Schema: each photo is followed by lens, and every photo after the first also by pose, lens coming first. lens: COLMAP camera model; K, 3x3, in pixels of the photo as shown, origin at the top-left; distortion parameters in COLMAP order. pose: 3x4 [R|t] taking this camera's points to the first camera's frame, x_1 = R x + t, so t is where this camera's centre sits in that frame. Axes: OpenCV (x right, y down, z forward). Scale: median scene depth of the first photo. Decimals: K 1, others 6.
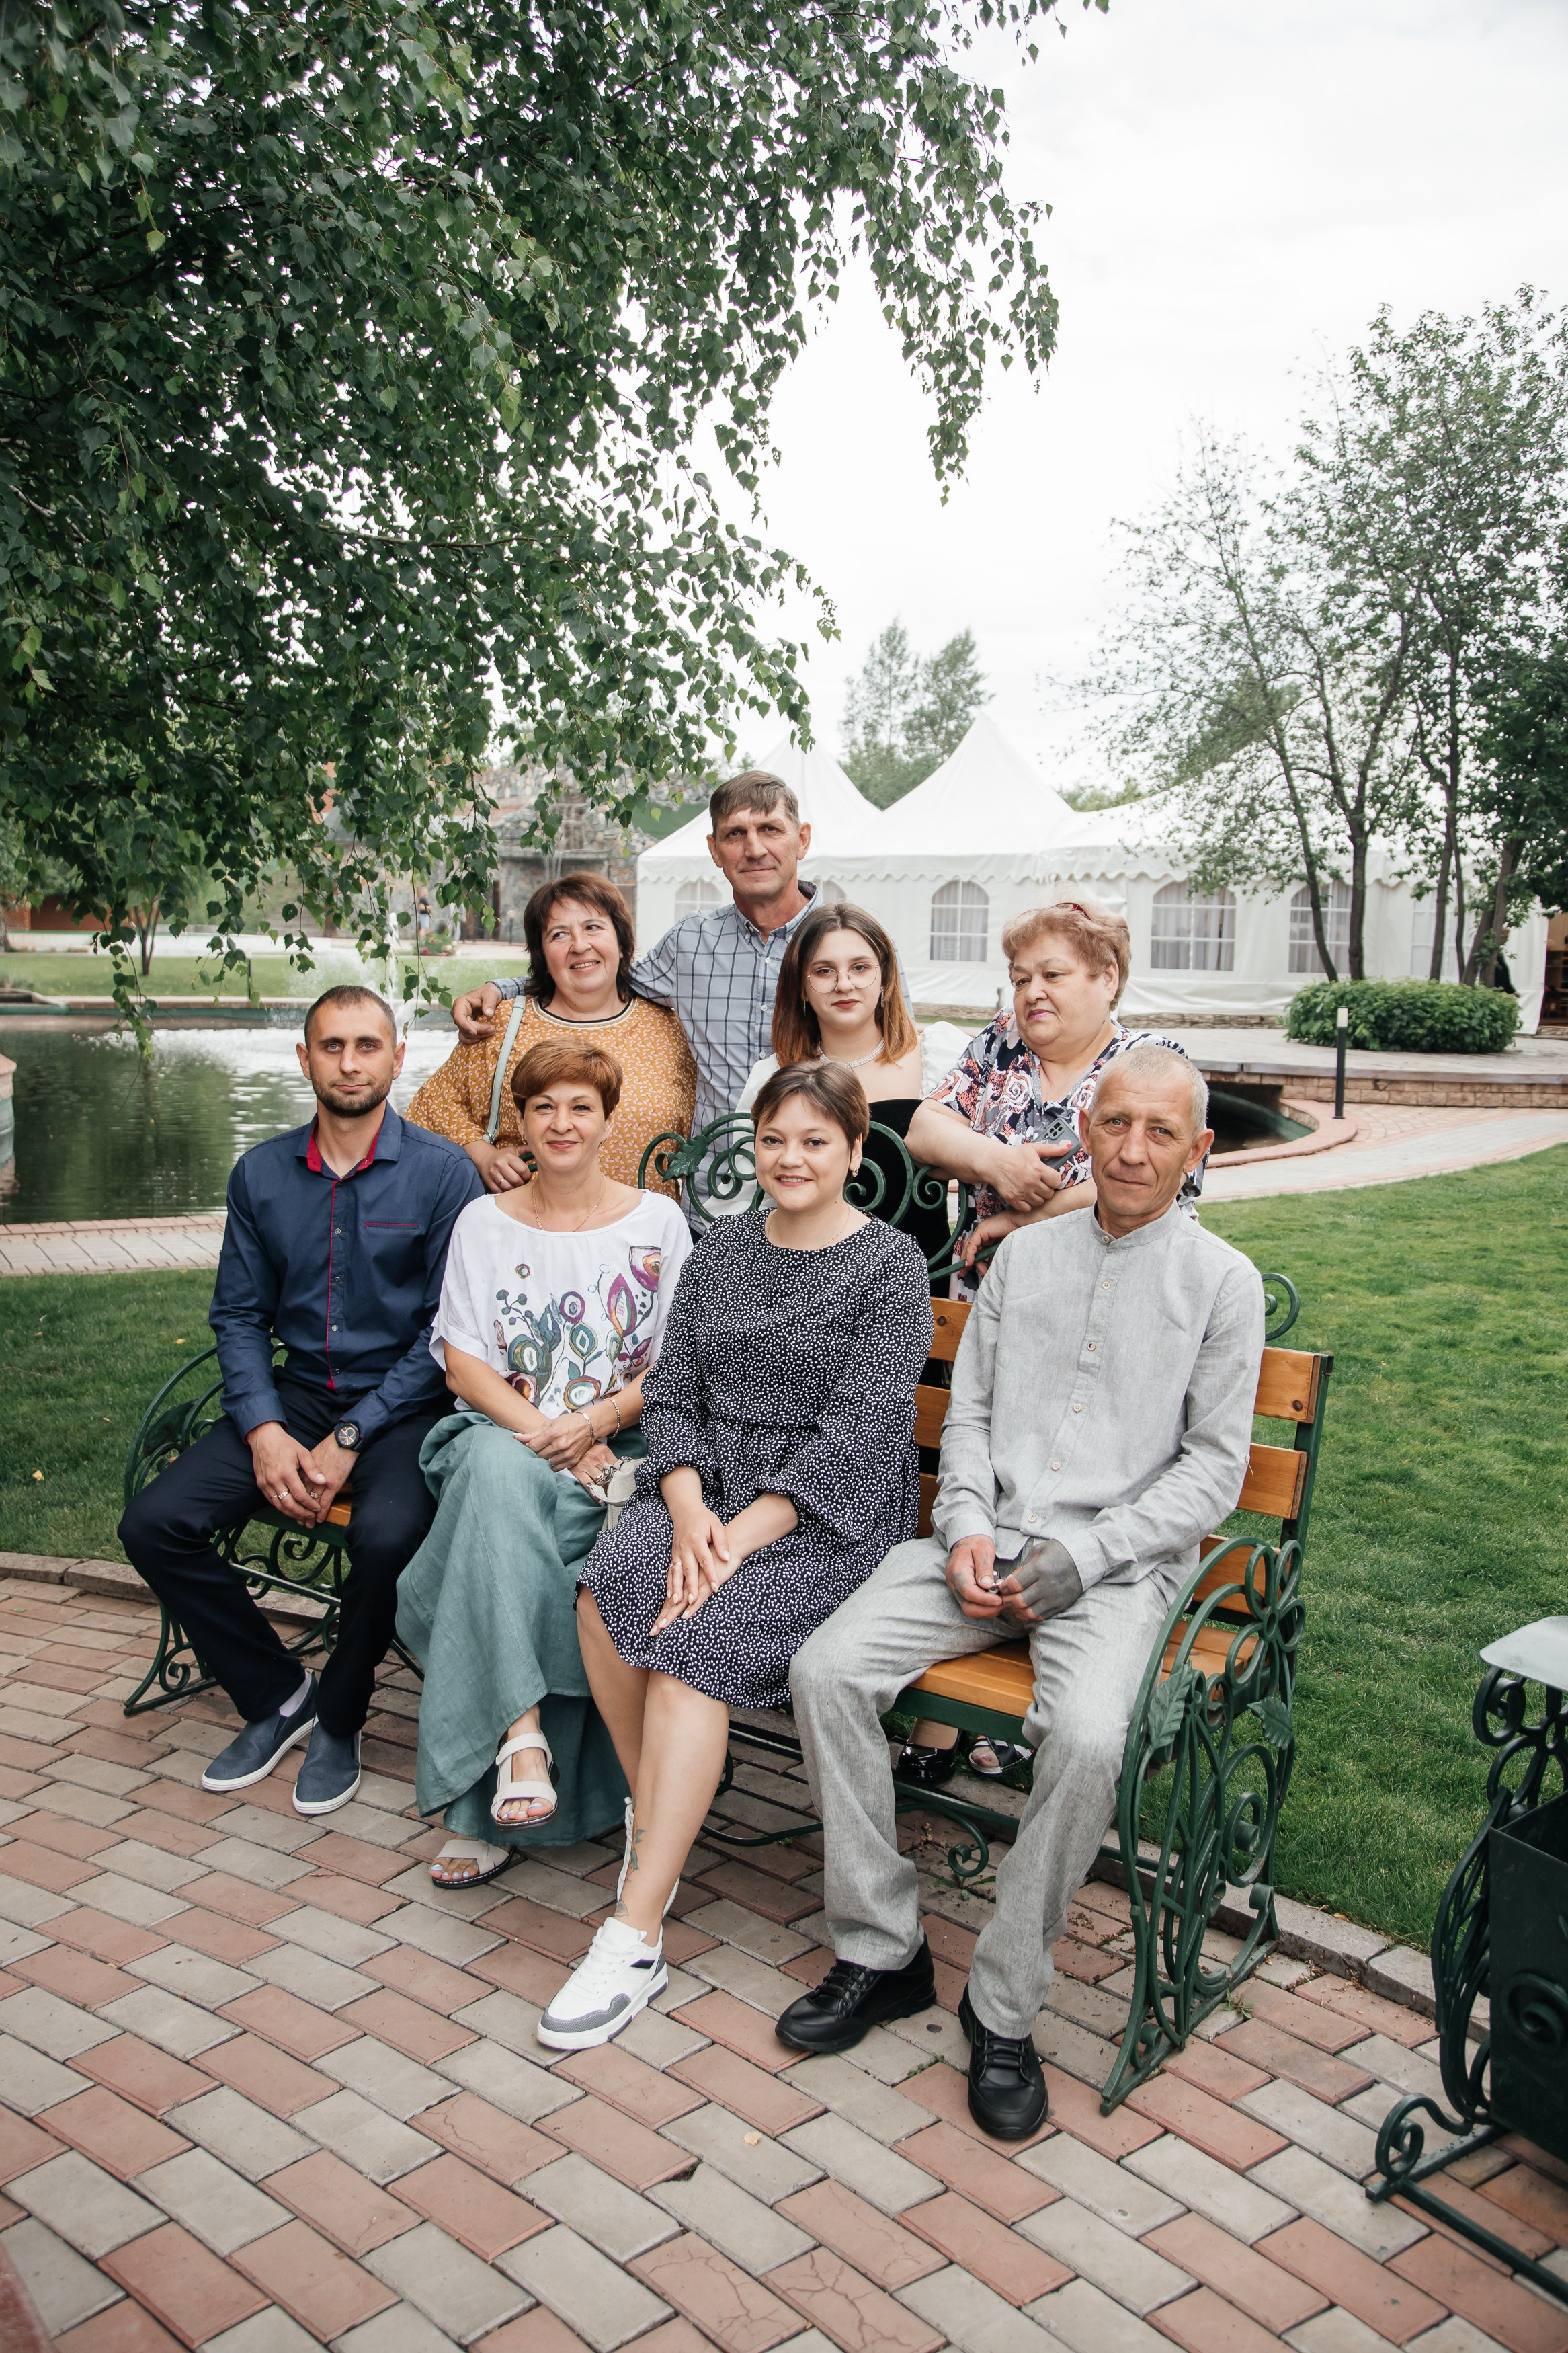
lens RADIAL K [[2154.8, 0, 763.5], [0, 2154.8, 1192.0], [0, 0, 1]] dist [-0.027914, 0.100925]
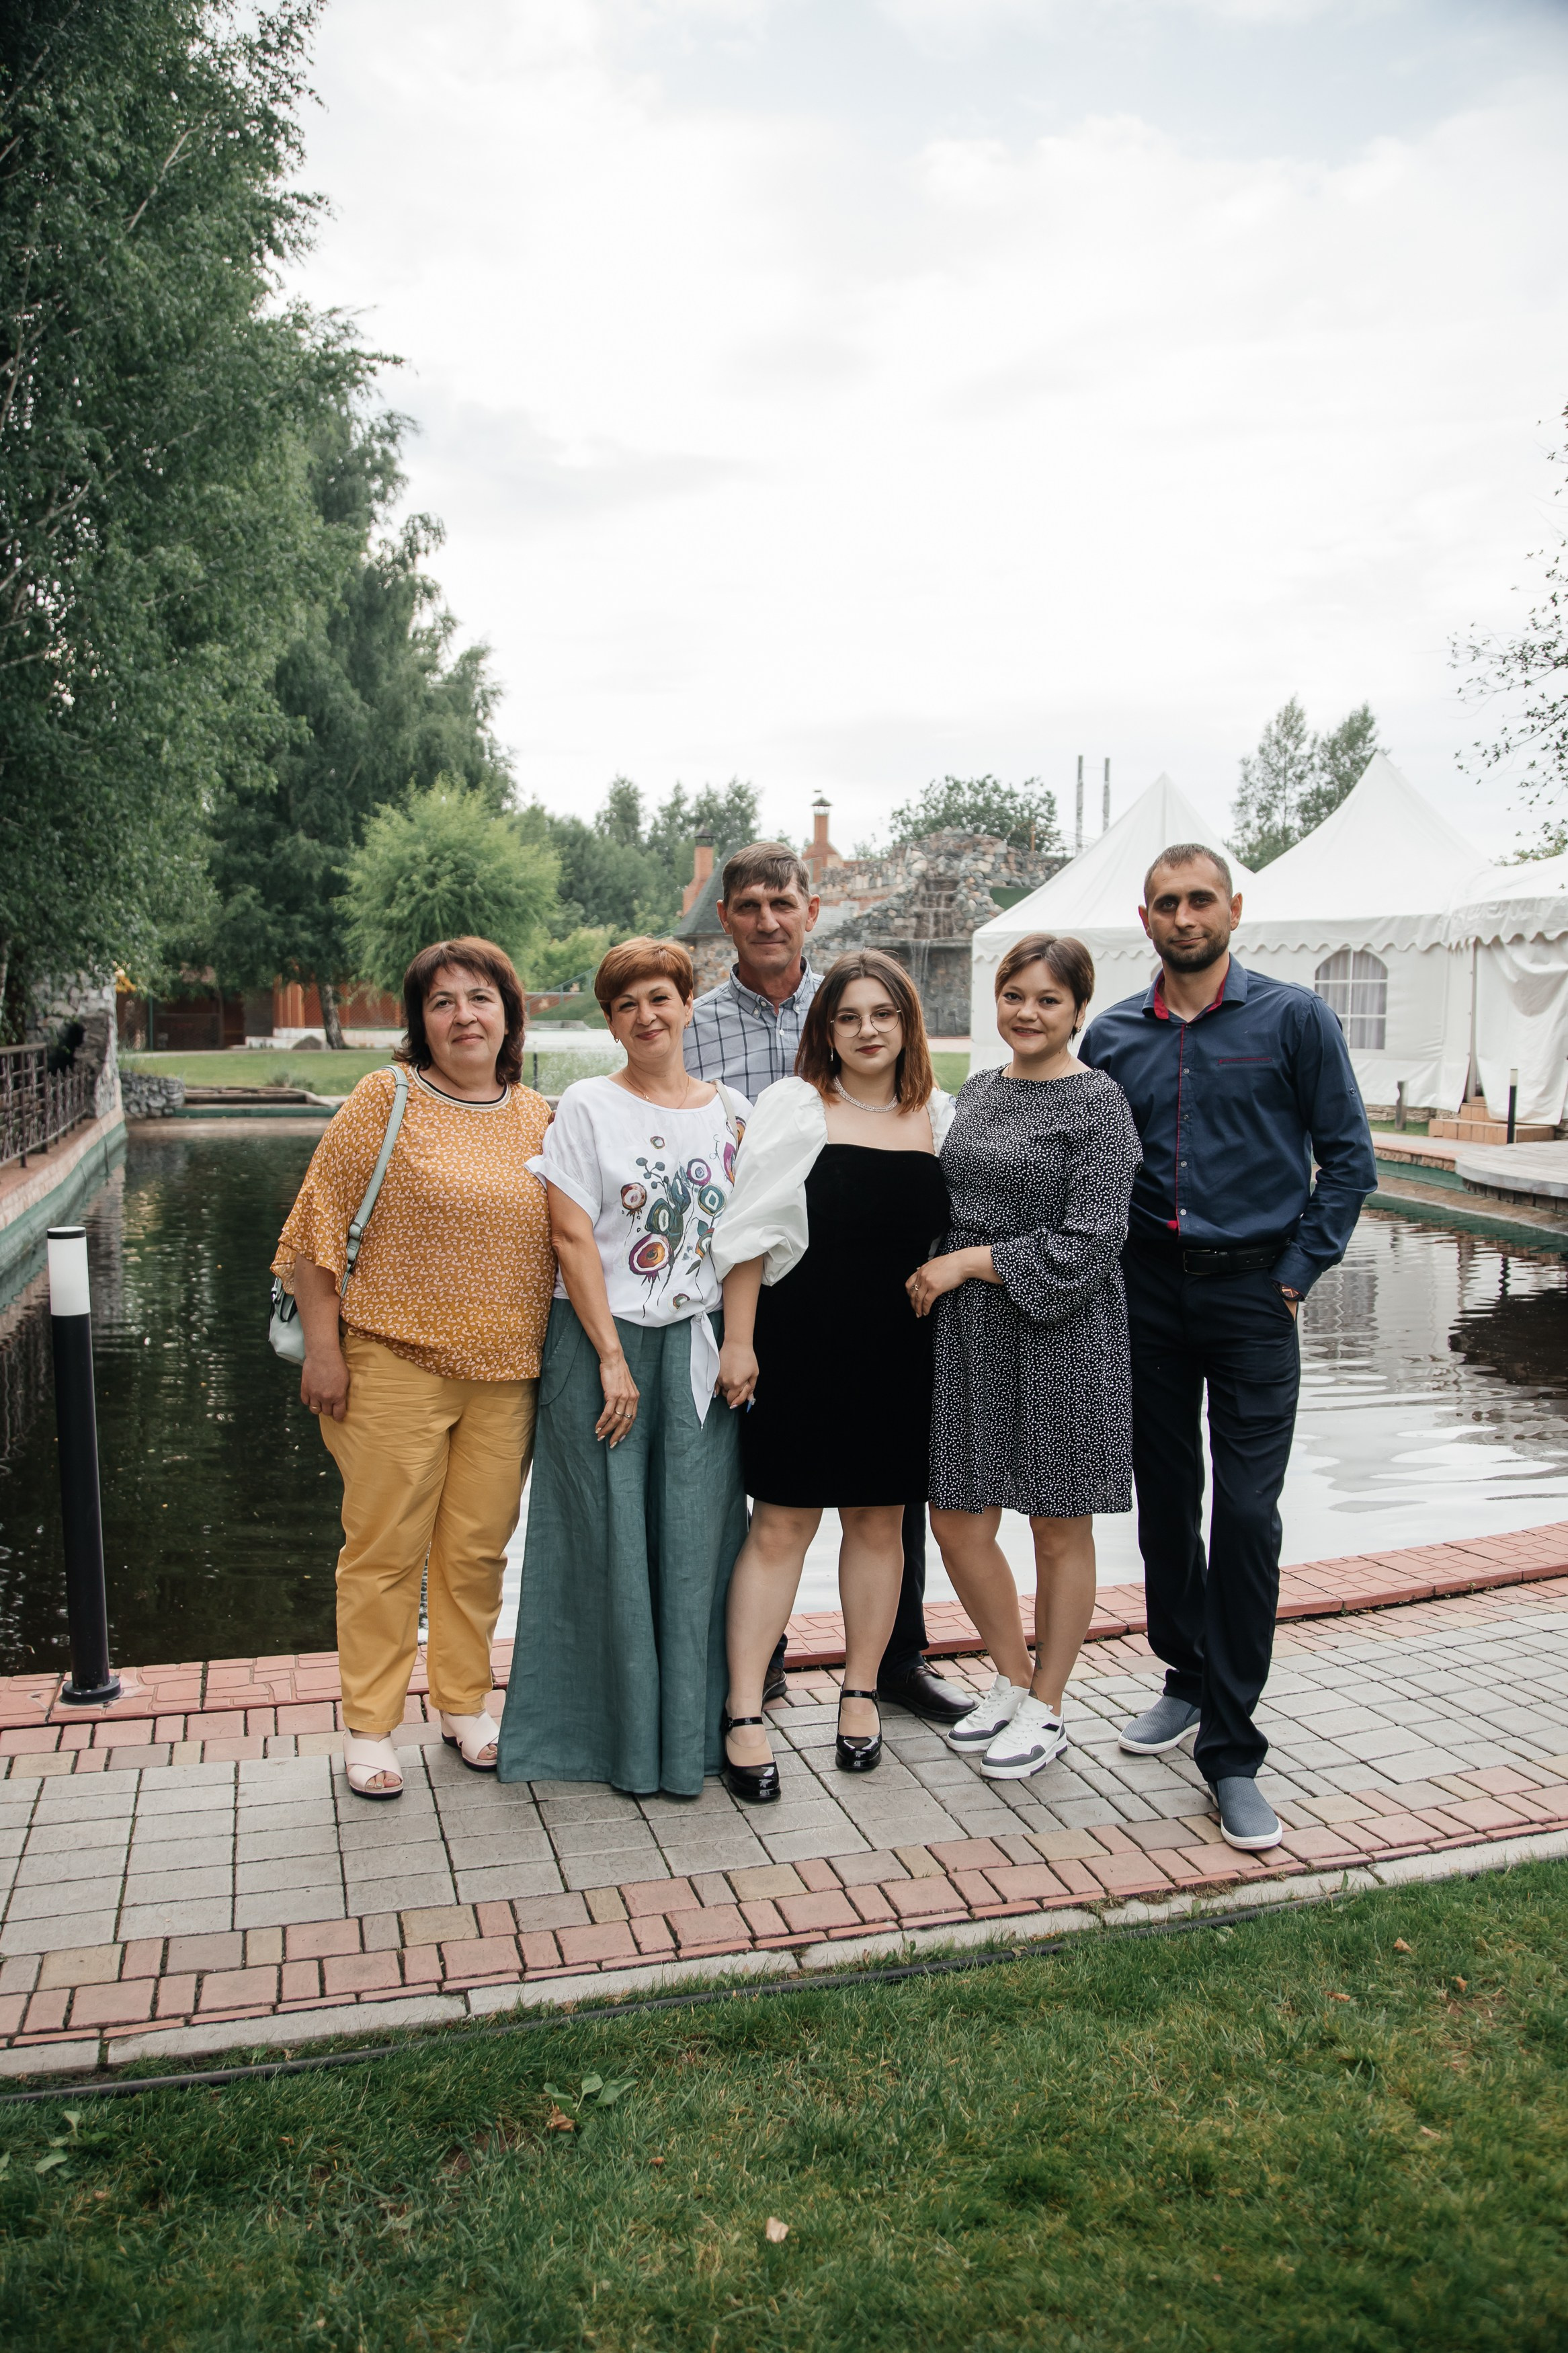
lens RADIAL K [[1926.3, 0, 711.6], [0, 1926.3, 1228.0], [0, 0, 1]] dist [-0.099290, 0.075416]
pose [[0.971634, 0.009785, -0.236286, 0.028195], [-0.013652, 0.999798, -0.014736, -0.026019], [0.236094, 0.017544, 0.971572, 0.251862]]
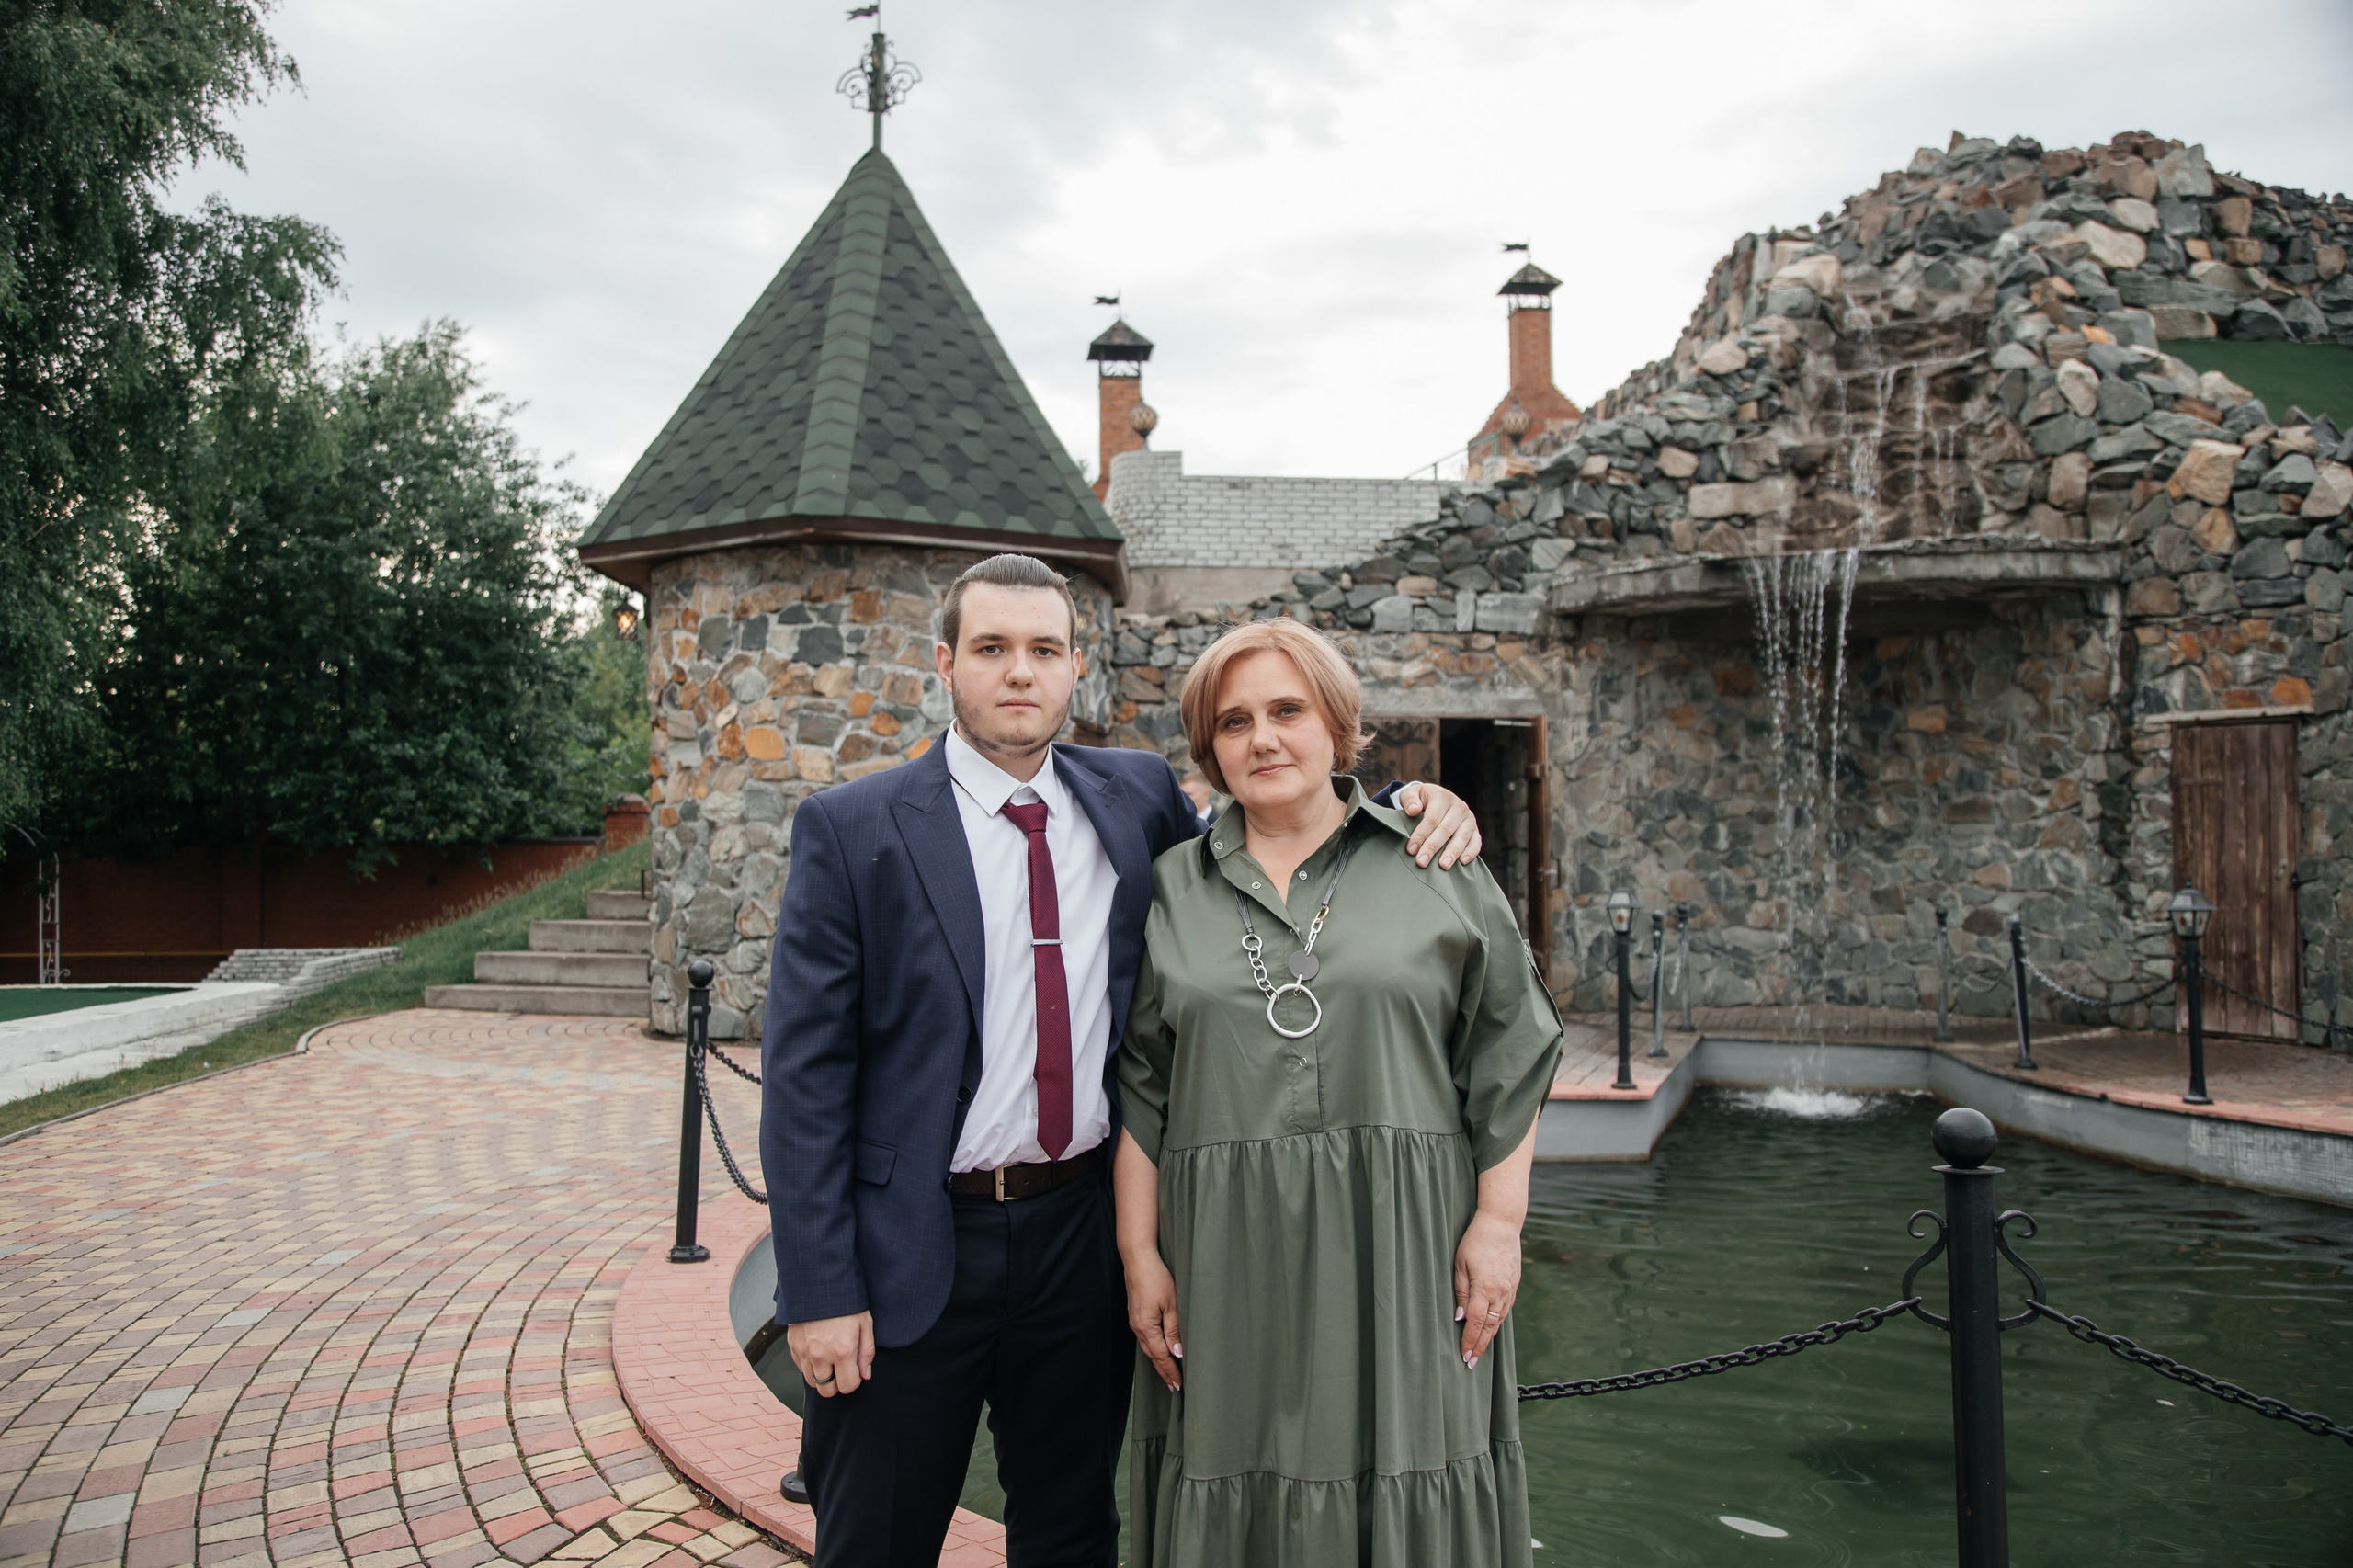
lens RADIAL K [[1835.9, 0, 1170.1], [0, 1835.9, 777.4], [0, 0, 1]] dist [-0.088680, 0.091203]
pose [[0.876153, -0.040259, -0.480348, -0.124883], [-0.038124, 0.987597, -0.152310, -0.196668], [0.480522, 0.151760, 0.863752, 1.472506]]
